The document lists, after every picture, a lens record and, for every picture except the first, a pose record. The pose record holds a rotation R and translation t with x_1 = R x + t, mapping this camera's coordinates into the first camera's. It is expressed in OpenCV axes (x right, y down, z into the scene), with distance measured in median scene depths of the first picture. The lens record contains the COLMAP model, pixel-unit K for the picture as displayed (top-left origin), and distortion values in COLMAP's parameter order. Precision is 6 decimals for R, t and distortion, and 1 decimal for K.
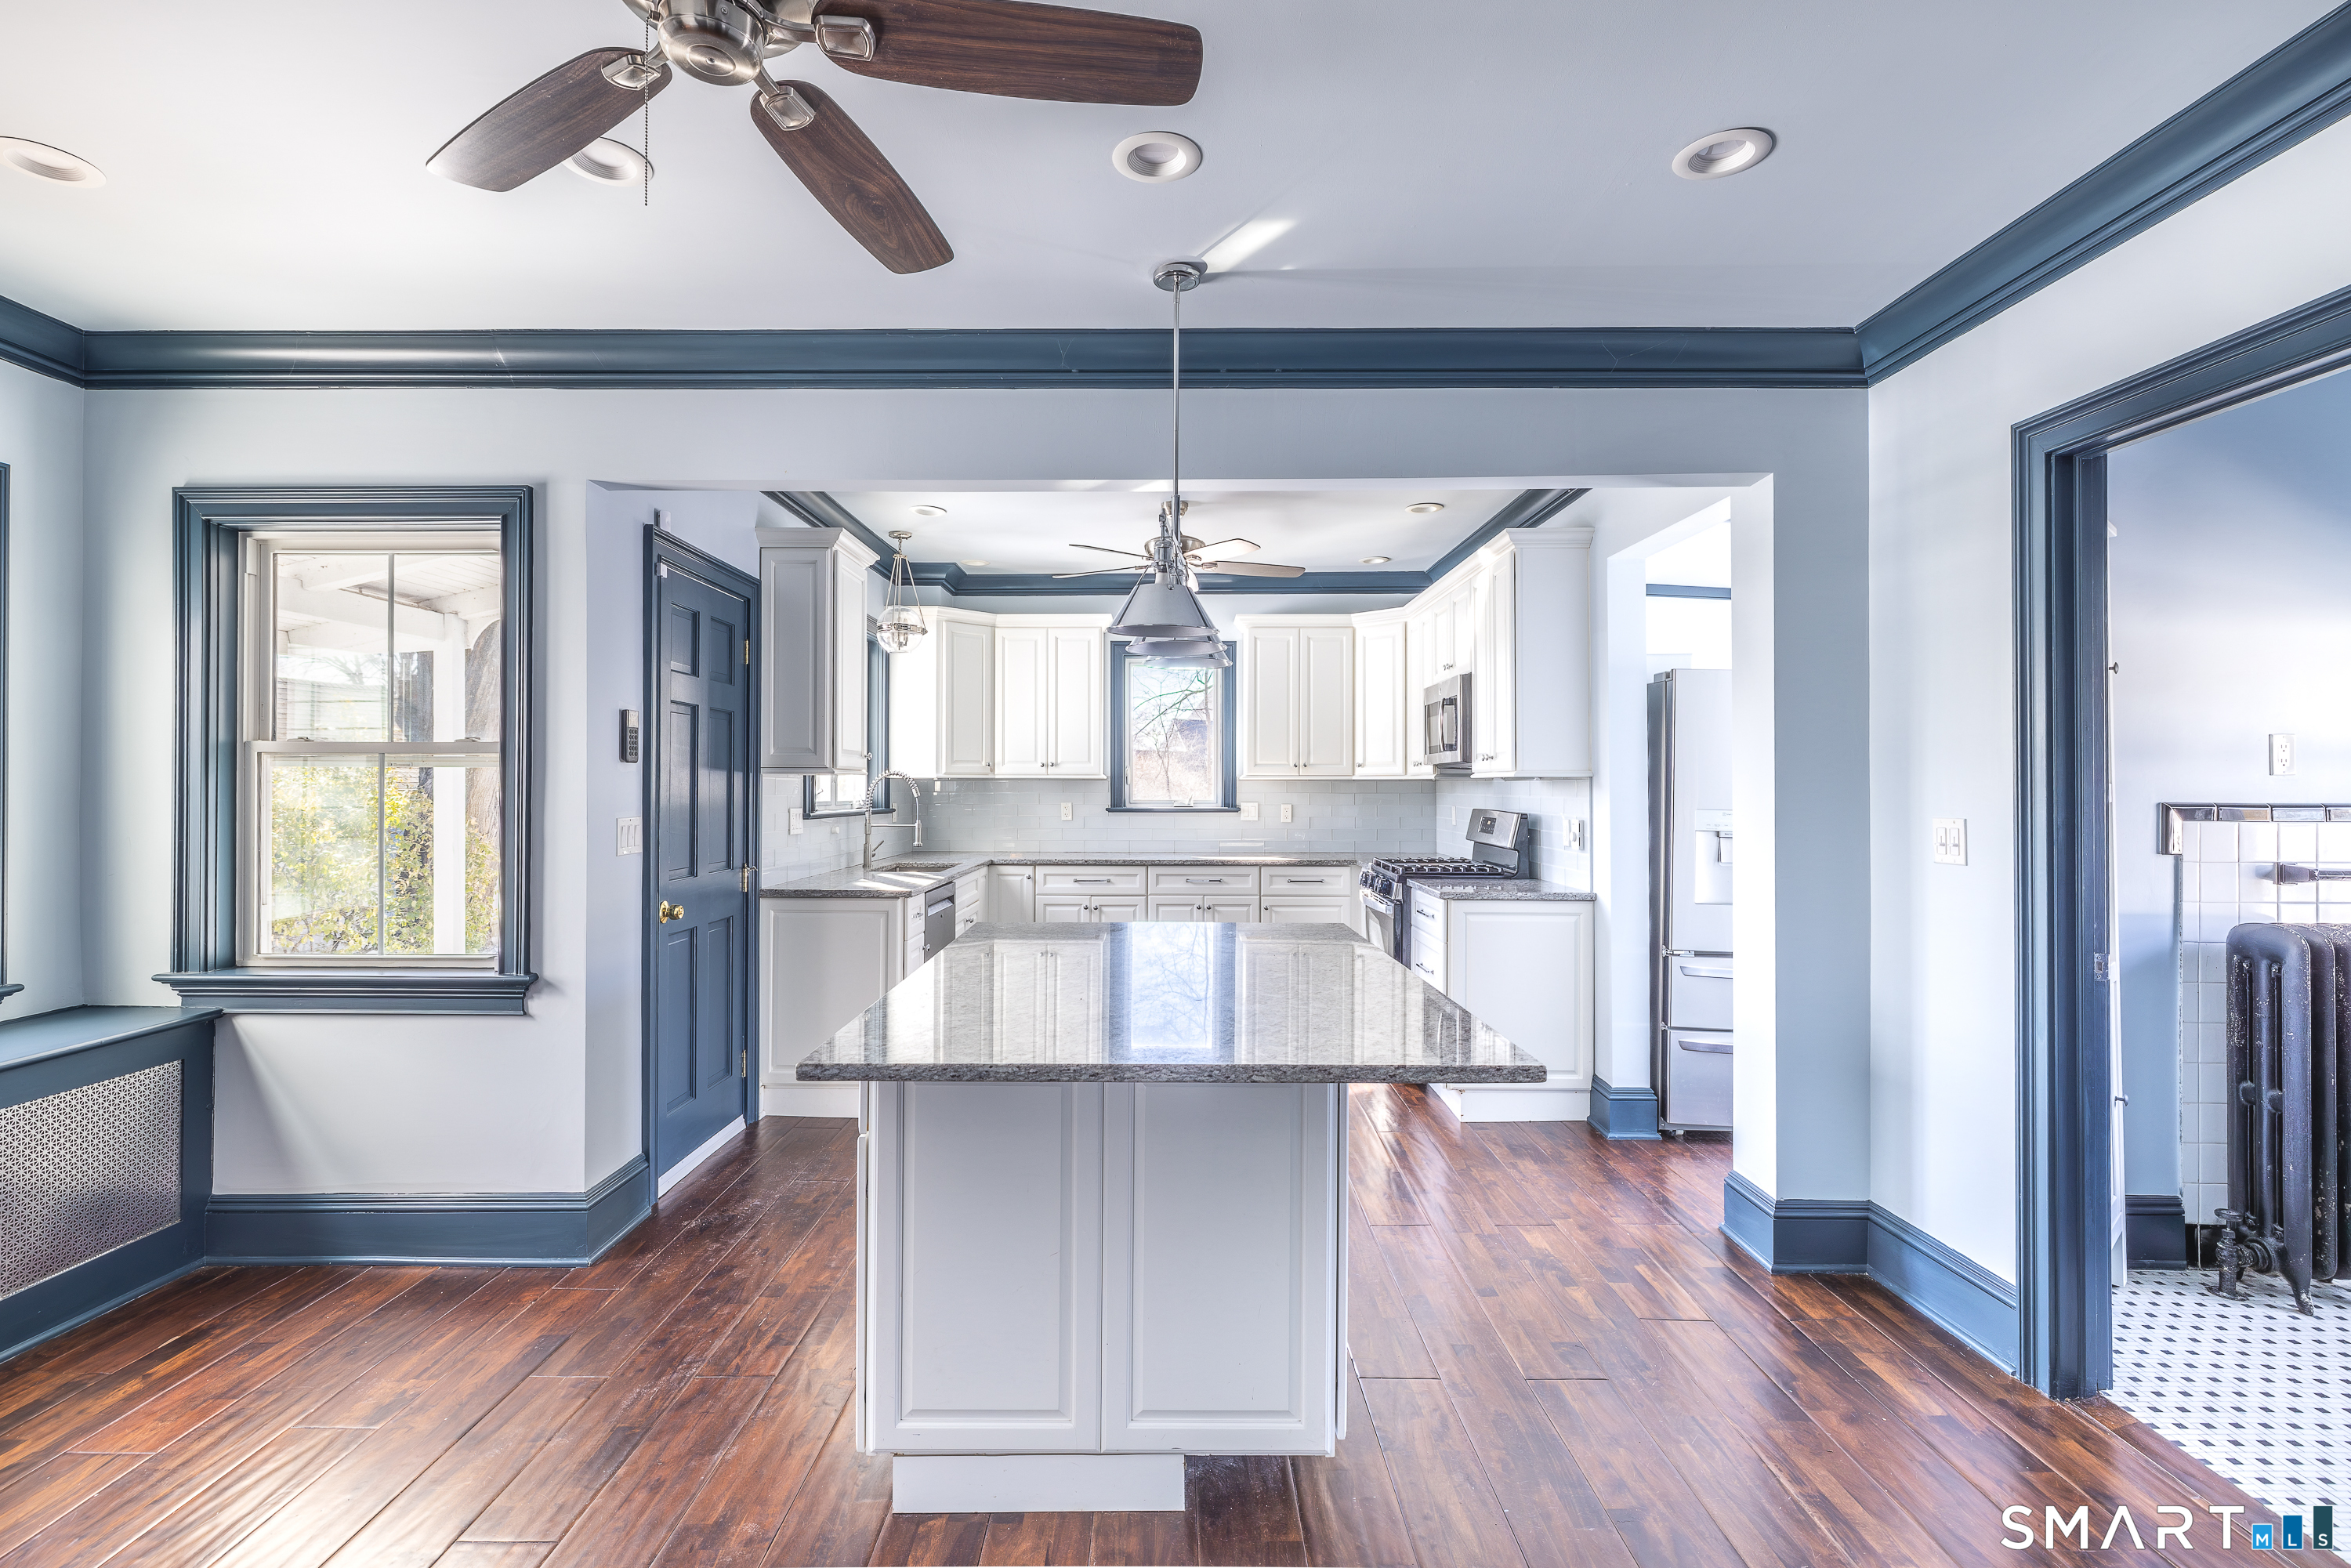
lens RADIAL K [[1110.7, 0, 1185.4], [0, 1110.7, 777.8], [0, 0, 1]] dist [0.005930, 0.001246]
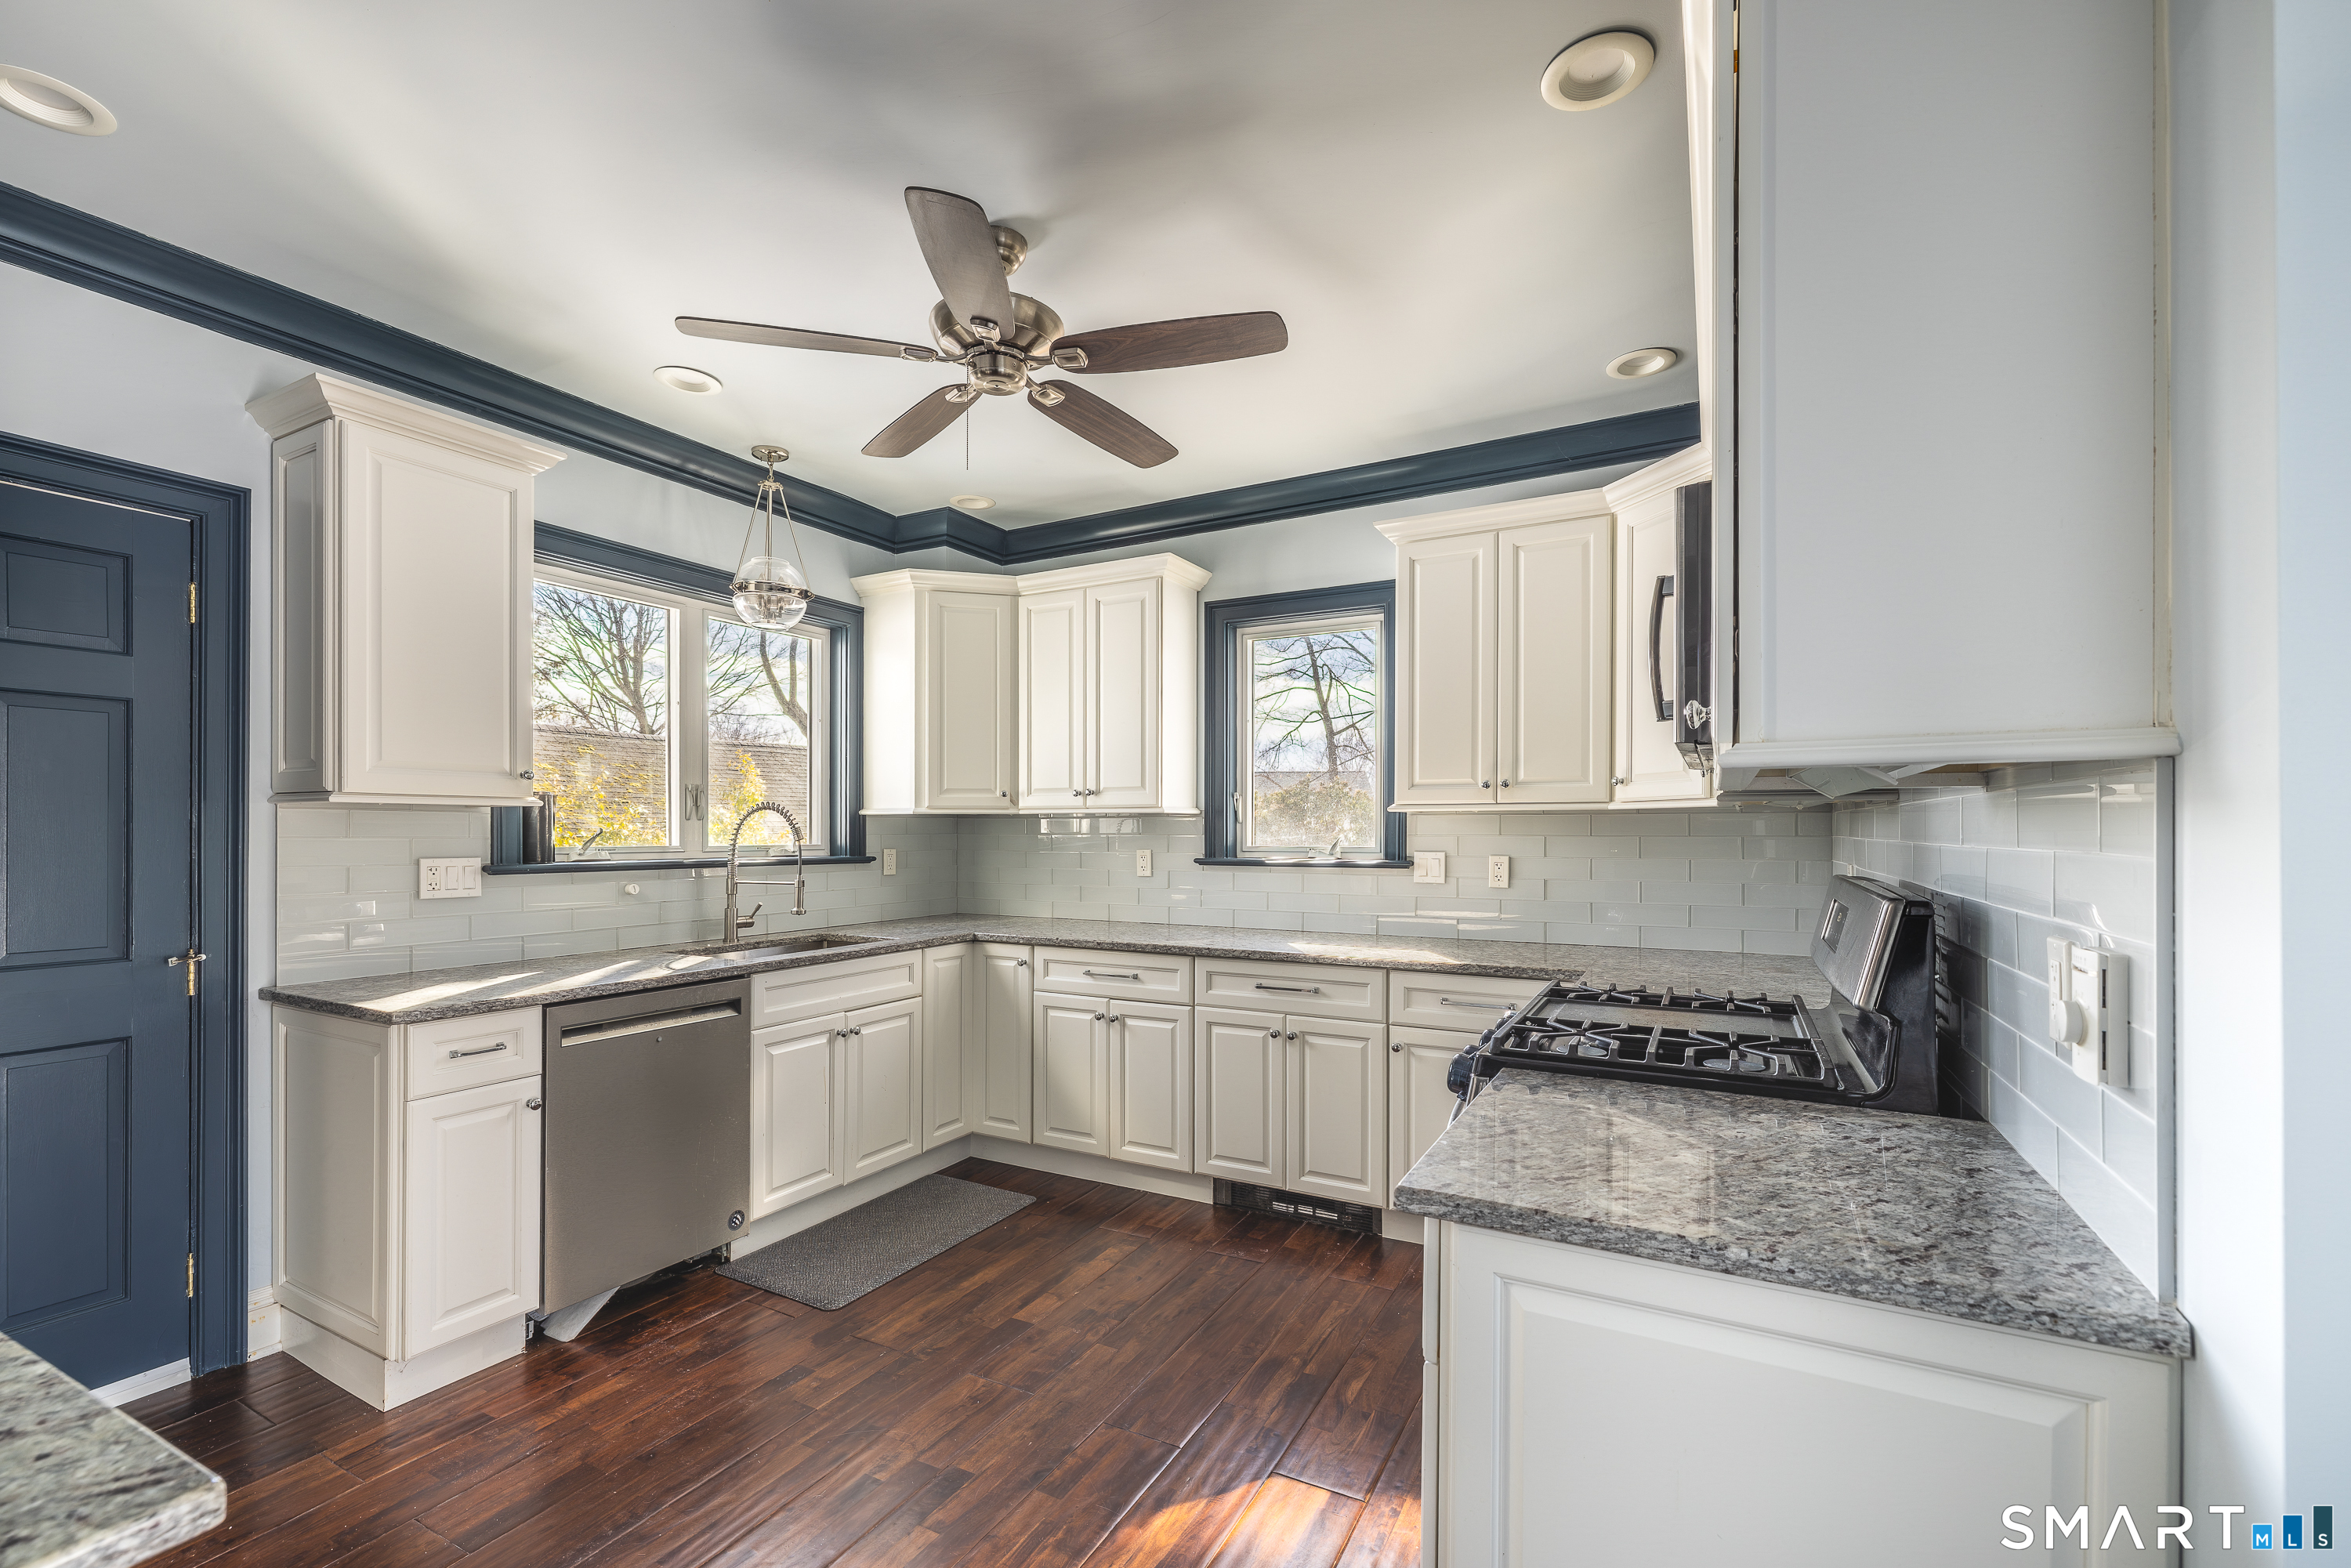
lens RADIAL K [[1010.6, 0, 1061.0], [0, 1010.6, 836.4], [0, 0, 1]] dist [0.009339, 0.001153]
pose [[0.845984, 0.001306, -0.533207, 0.297318], [0.005975, 0.999911, 0.011930, 0.010862], [0.533175, -0.013278, 0.845901, 0.754600]]
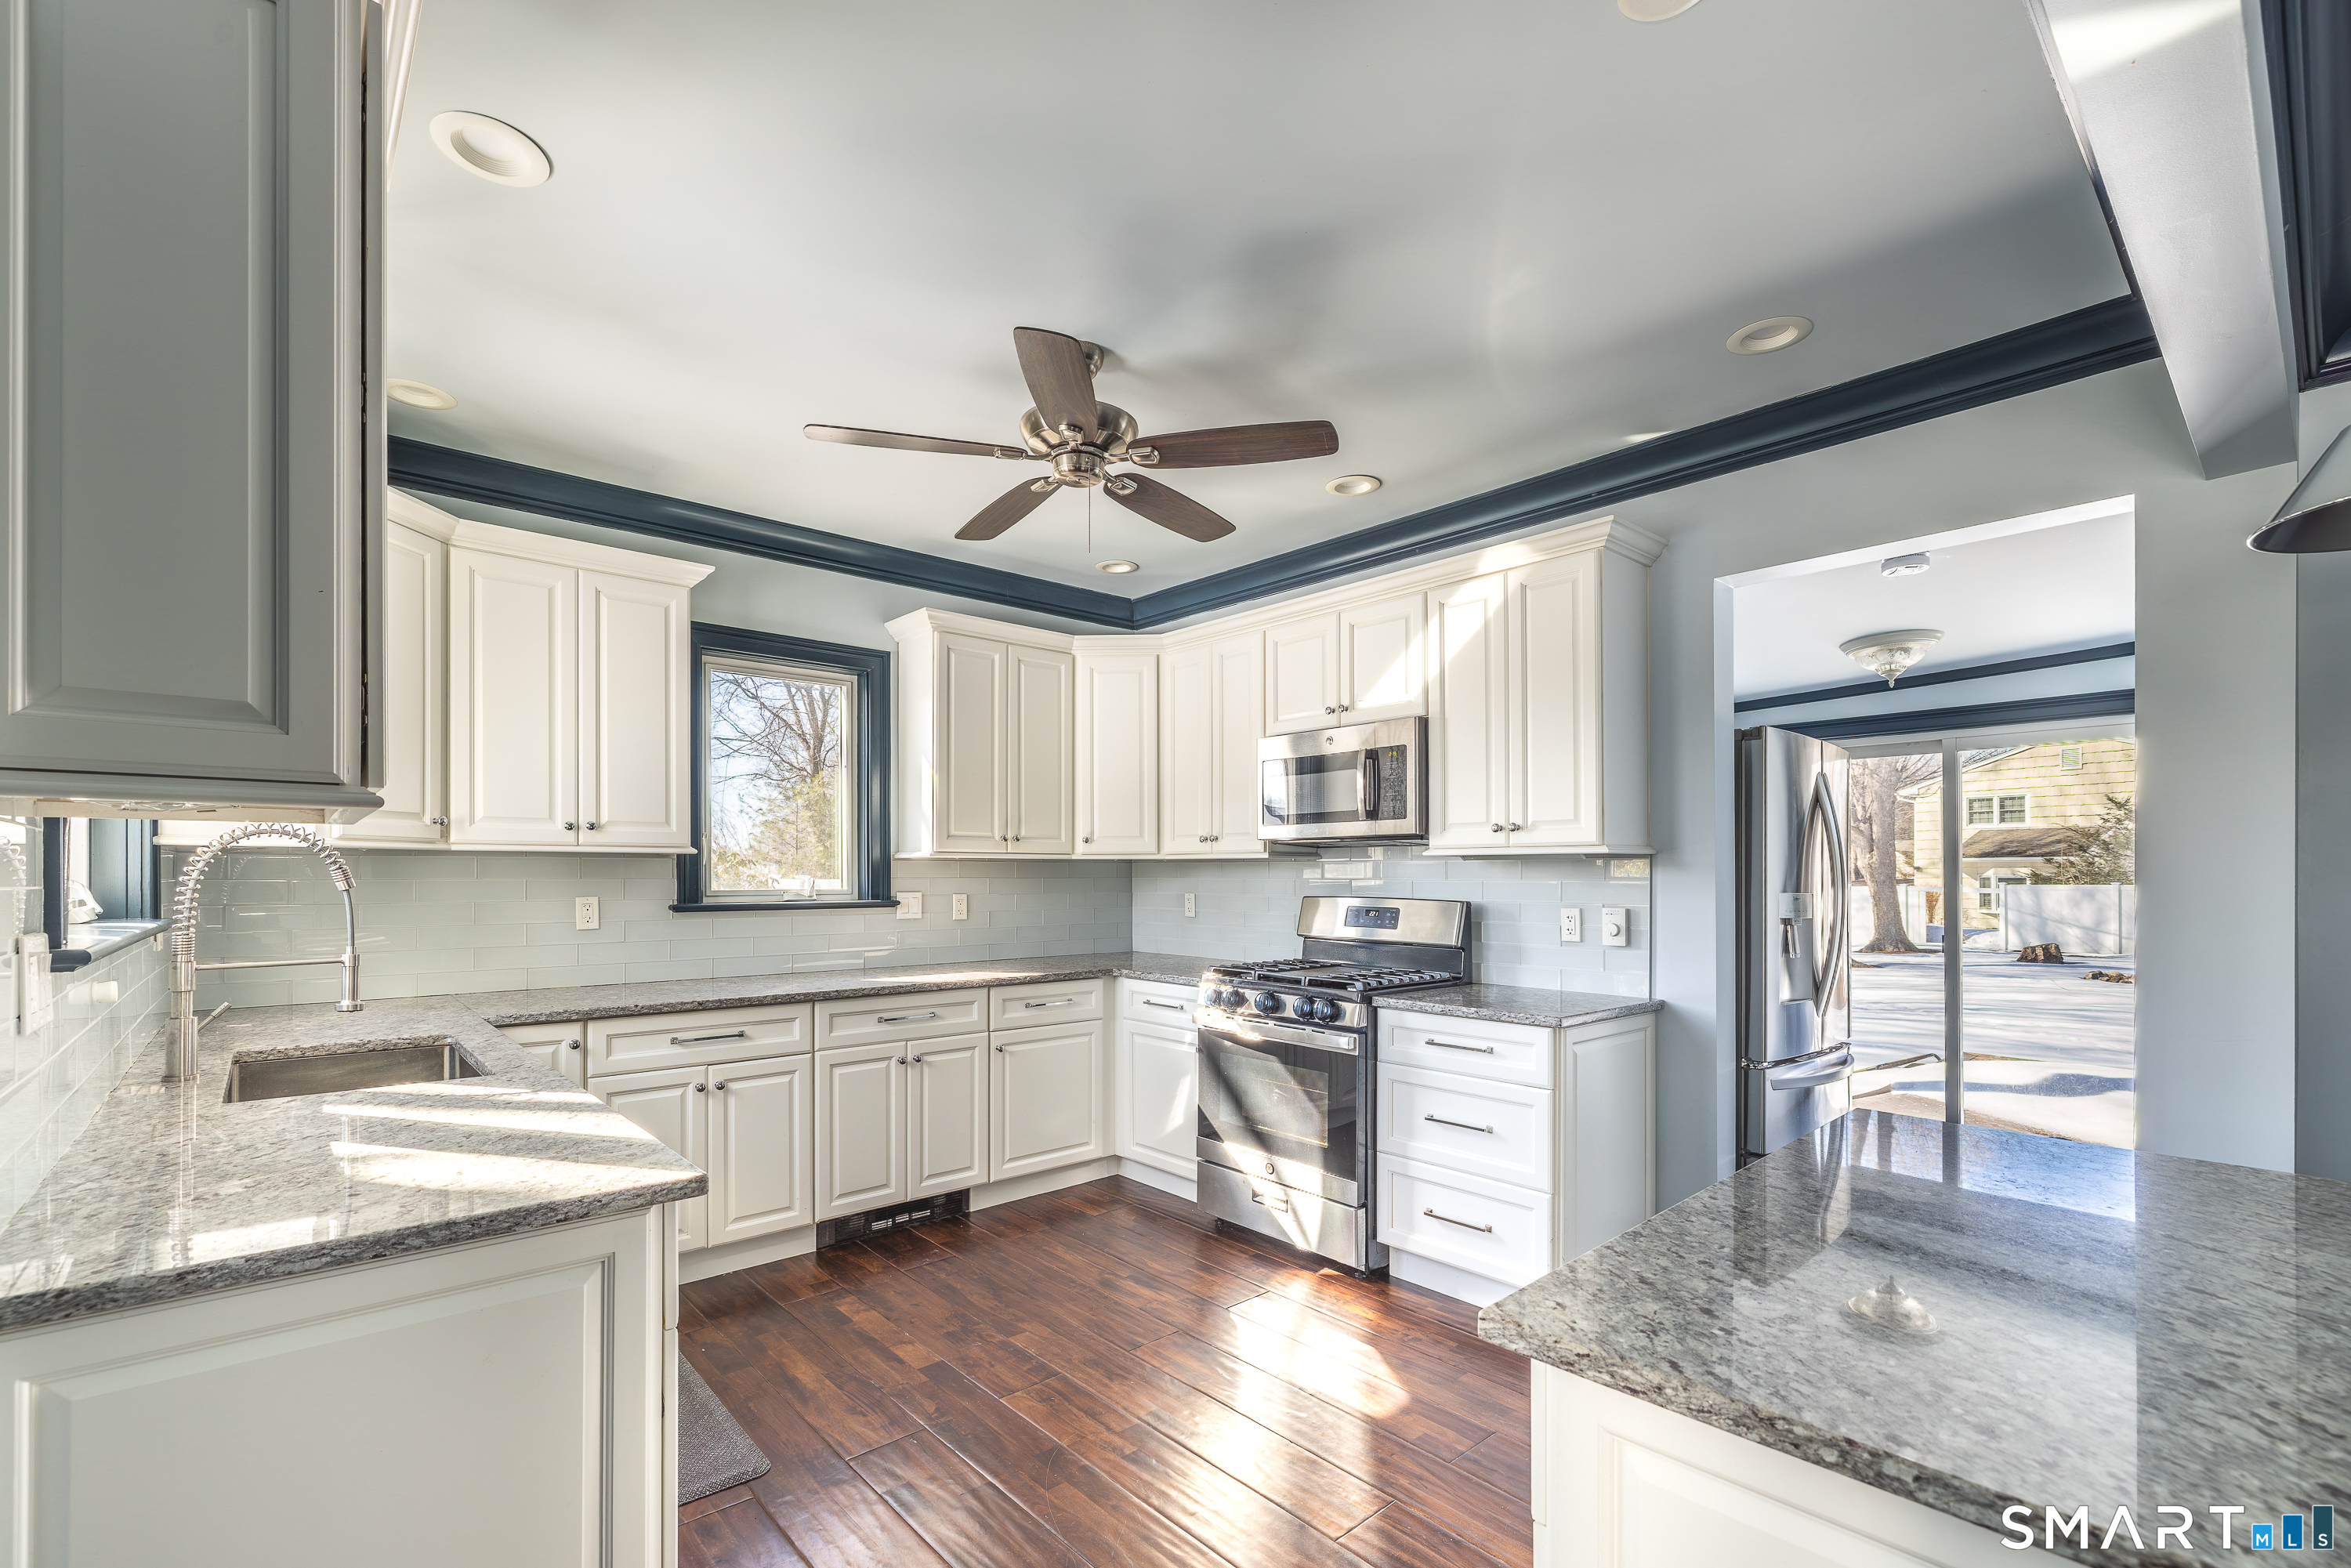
lens RADIAL K [[1010.6, 0, 1271.4], [0, 1010.6, 871.5], [0, 0, 1]] dist [0.009339, 0.001153]
pose [[0.741545, -0.000097, 0.670904, -0.323442], [-0.002934, 0.999990, 0.003387, 0.011328], [-0.670897, -0.004480, 0.741537, 0.662847]]
